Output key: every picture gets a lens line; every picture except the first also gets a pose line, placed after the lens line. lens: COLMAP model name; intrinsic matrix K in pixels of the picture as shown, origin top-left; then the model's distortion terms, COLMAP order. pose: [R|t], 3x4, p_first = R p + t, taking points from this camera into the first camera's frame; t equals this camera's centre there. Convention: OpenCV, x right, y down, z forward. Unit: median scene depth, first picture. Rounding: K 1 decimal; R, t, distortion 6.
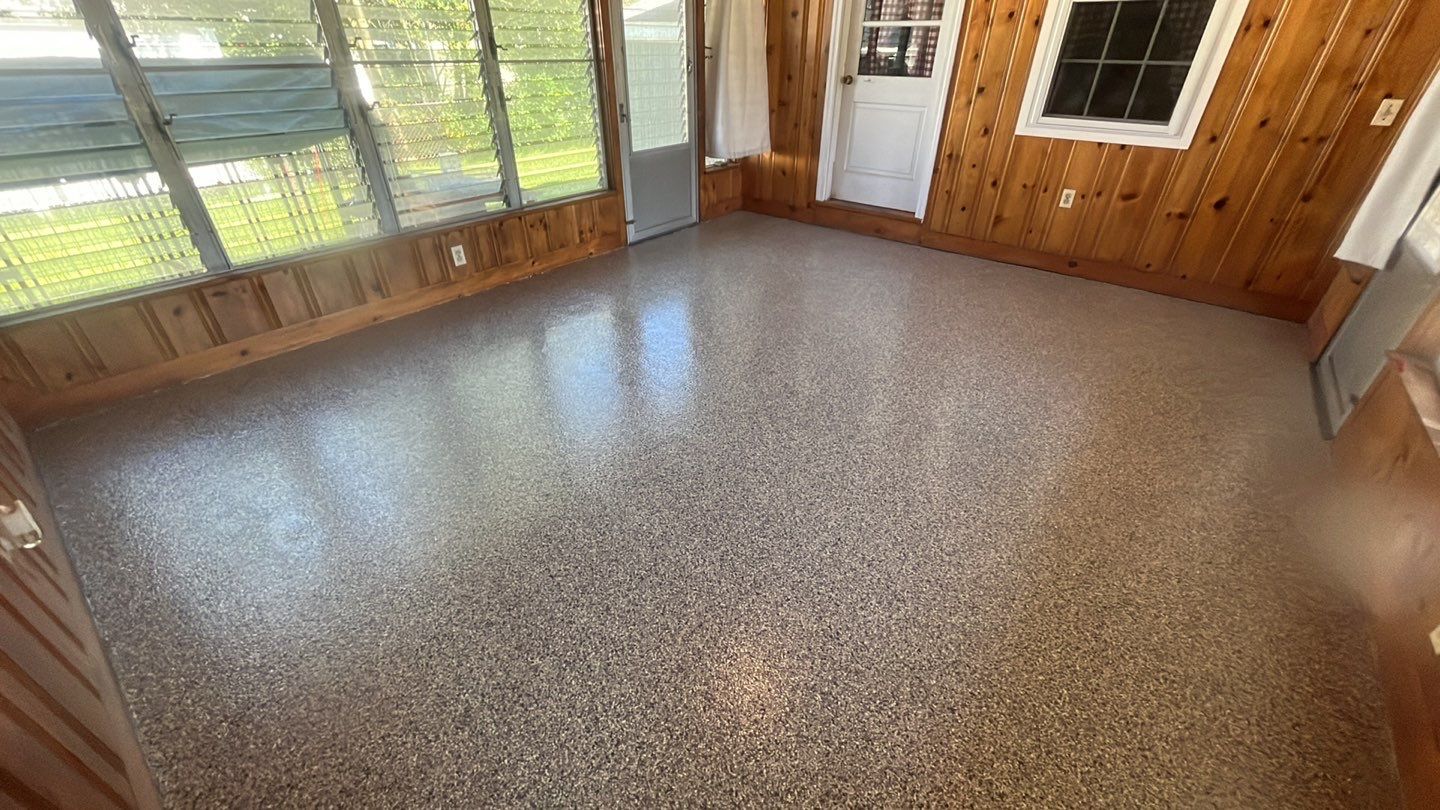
lens RADIAL K [[567.0, 0, 718.3], [0, 567.0, 401.2], [0, 0, 1]] dist [-0.000468, -0.000282]
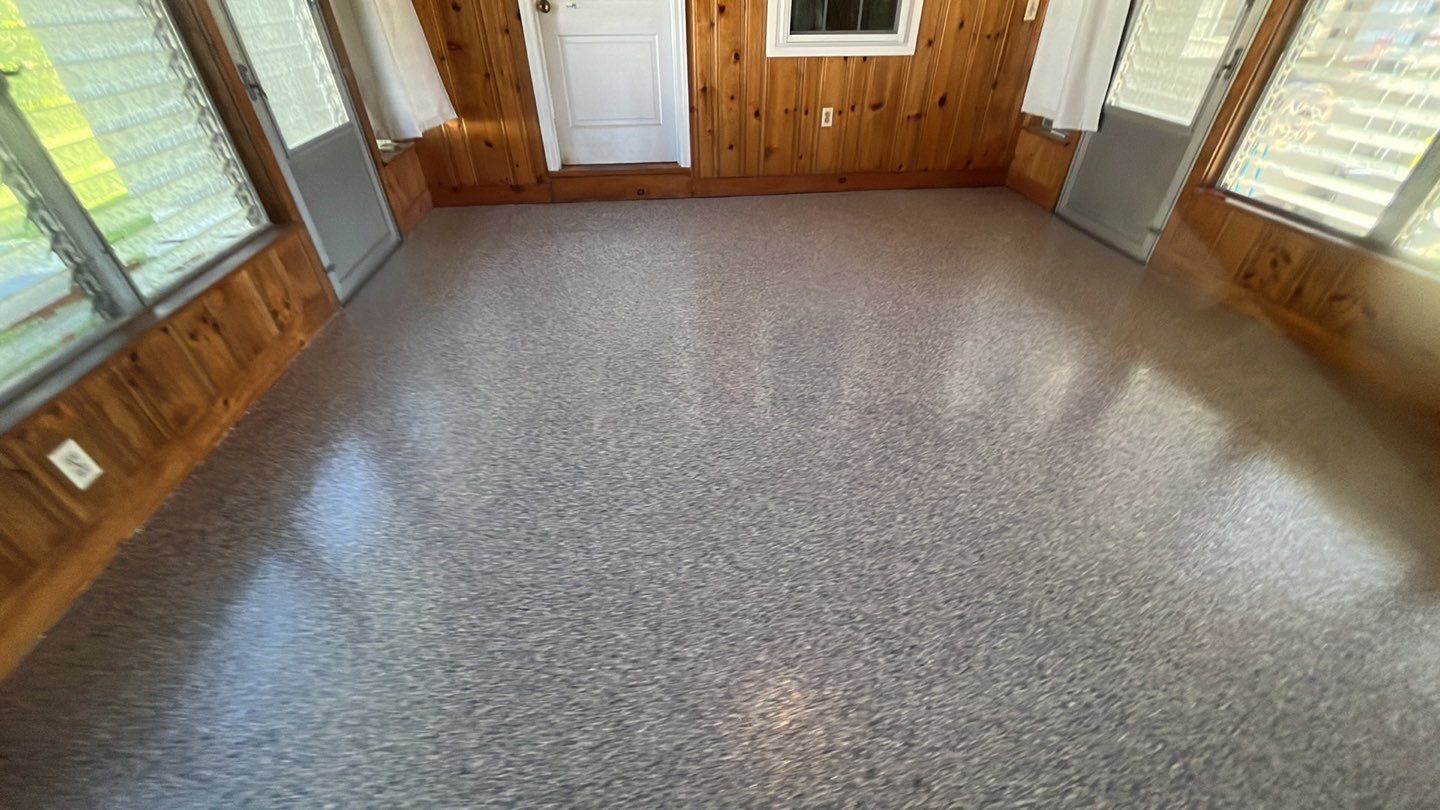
lens RADIAL K [[567.0, 0, 718.3], [0, 567.0, 401.2], [0, 0, 1]] dist [-0.000468, -0.000282]
pose [[0.704524, -0.429755, 0.564762, -0.326769], [0.385733, 0.899873, 0.203566, -0.193645], [-0.595697, 0.074431, 0.799753, 0.365819]]
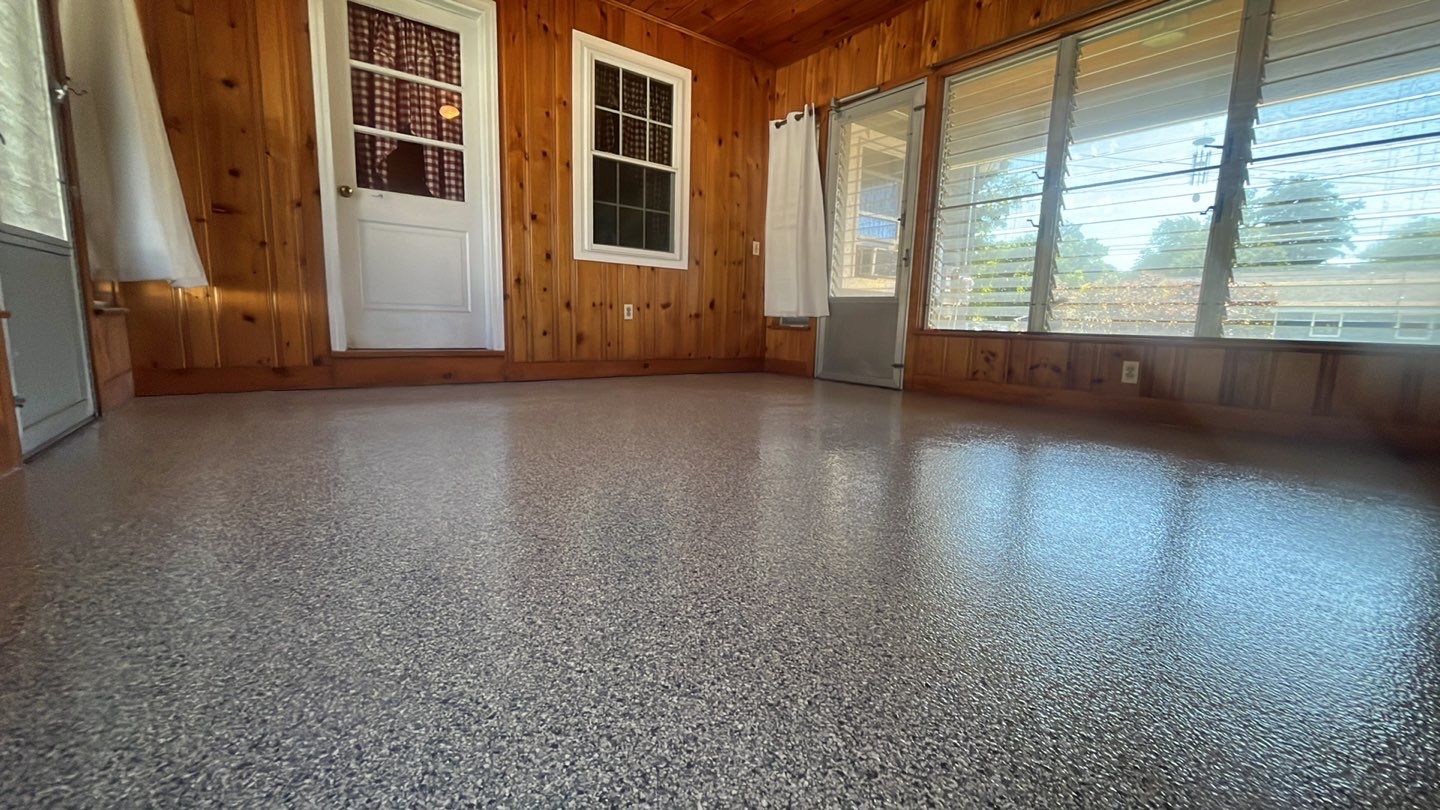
lens RADIAL K [[567.0, 0, 718.3], [0, 567.0, 401.2], [0, 0, 1]] dist [-0.000468, -0.000282]
pose [[0.242700, -0.136900, 0.960393, -0.489530], [0.493724, 0.869619, -0.000808, -0.116906], [-0.835065, 0.474365, 0.278647, 0.652186]]
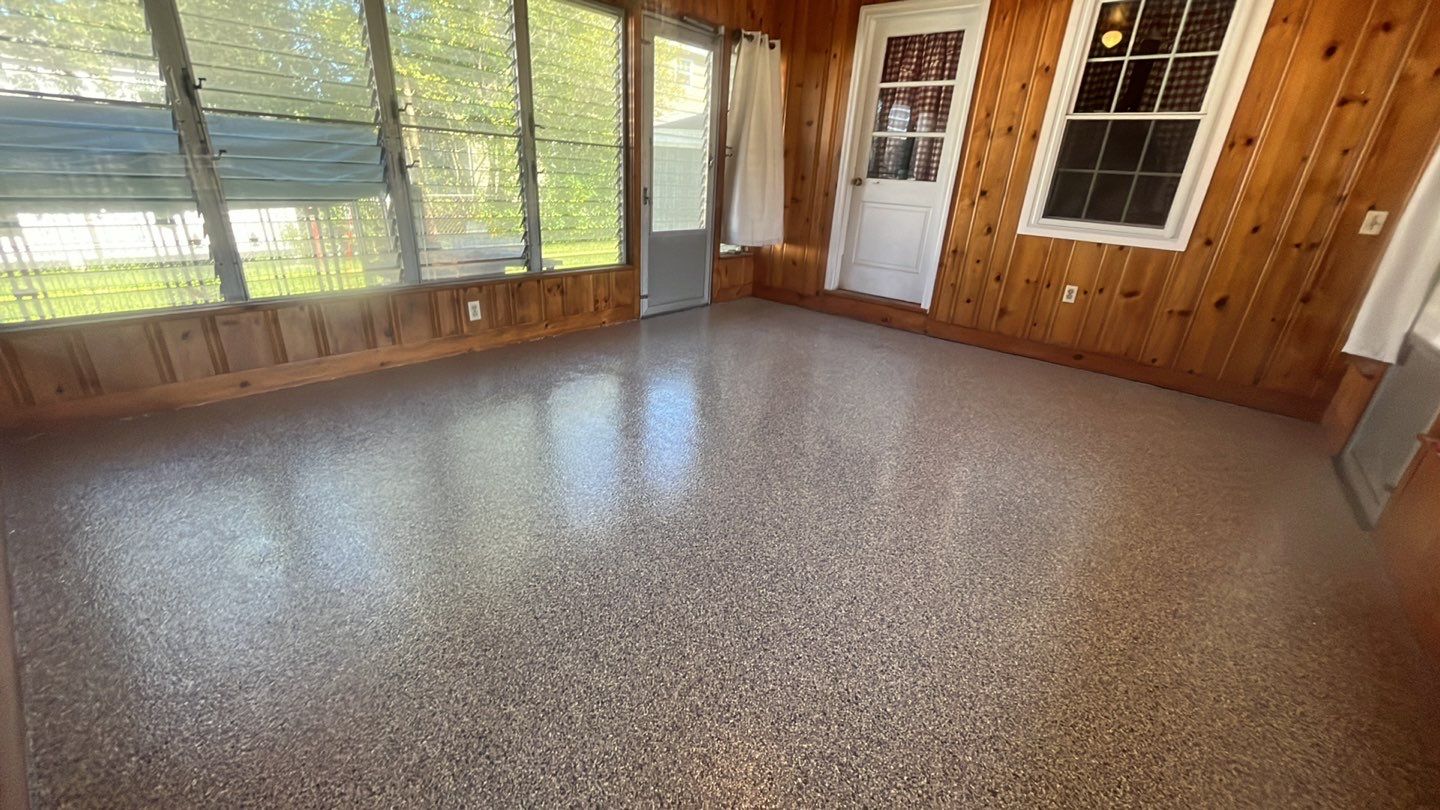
lens RADIAL K [[567.0, 0, 718.3], [0, 567.0, 401.2], [0, 0, 1]] dist [-0.000468, -0.000282]
pose [[0.998418, 0.056211, -0.001503, -0.011421], [-0.055603, 0.982920, -0.175435, 0.053677], [-0.008384, 0.175241, 0.984490, 0.025428]]
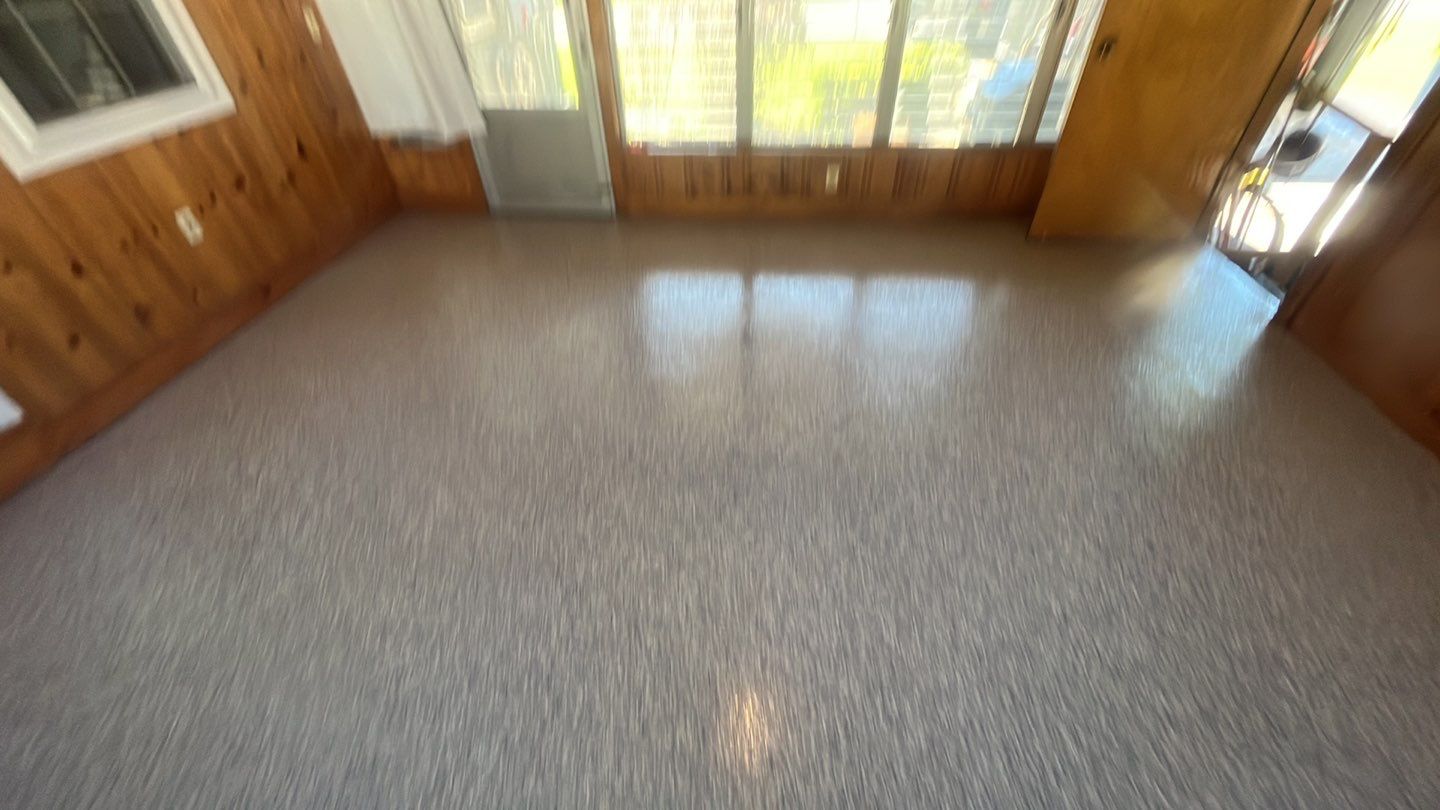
lens RADIAL K [[574.8, 0, 718.0], [0, 574.8, 409.2], [0, 0, 1]] dist [0.000132, 0.000109]
pose [[-0.527579, -0.539984, 0.655802, -0.272099], [0.476278, 0.451223, 0.754690, -0.500040], [-0.703434, 0.710503, 0.019127, 0.749959]]
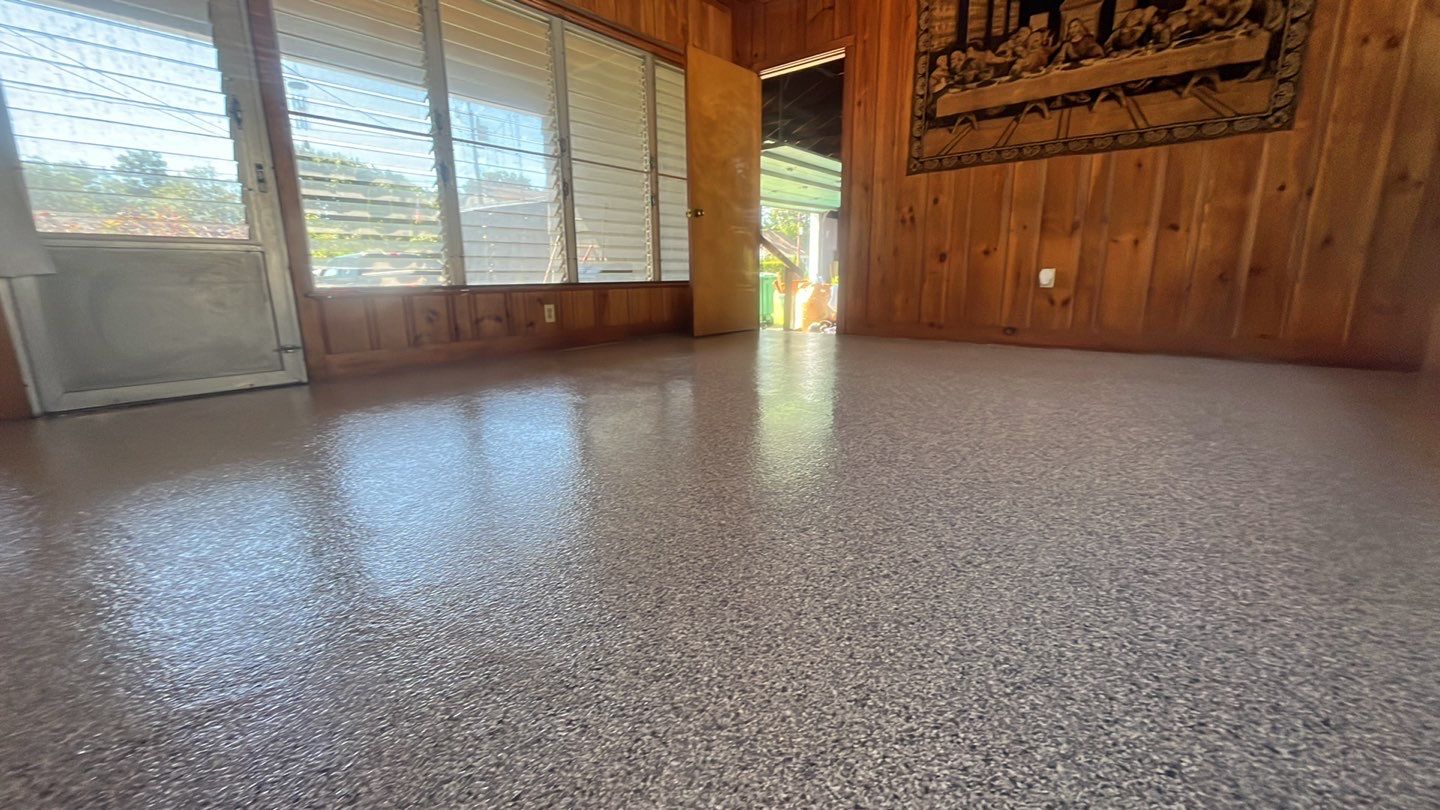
lens RADIAL K [[567.0, 0, 718.3], [0, 567.0, 401.2], [0, 0, 1]] dist [-0.000468, -0.000282]
pose [[-0.999794, 0.000374, 0.020270, 0.129486], [0.014586, 0.707703, 0.706359, -0.477641], [-0.014081, 0.706510, -0.707563, 1.211389]]
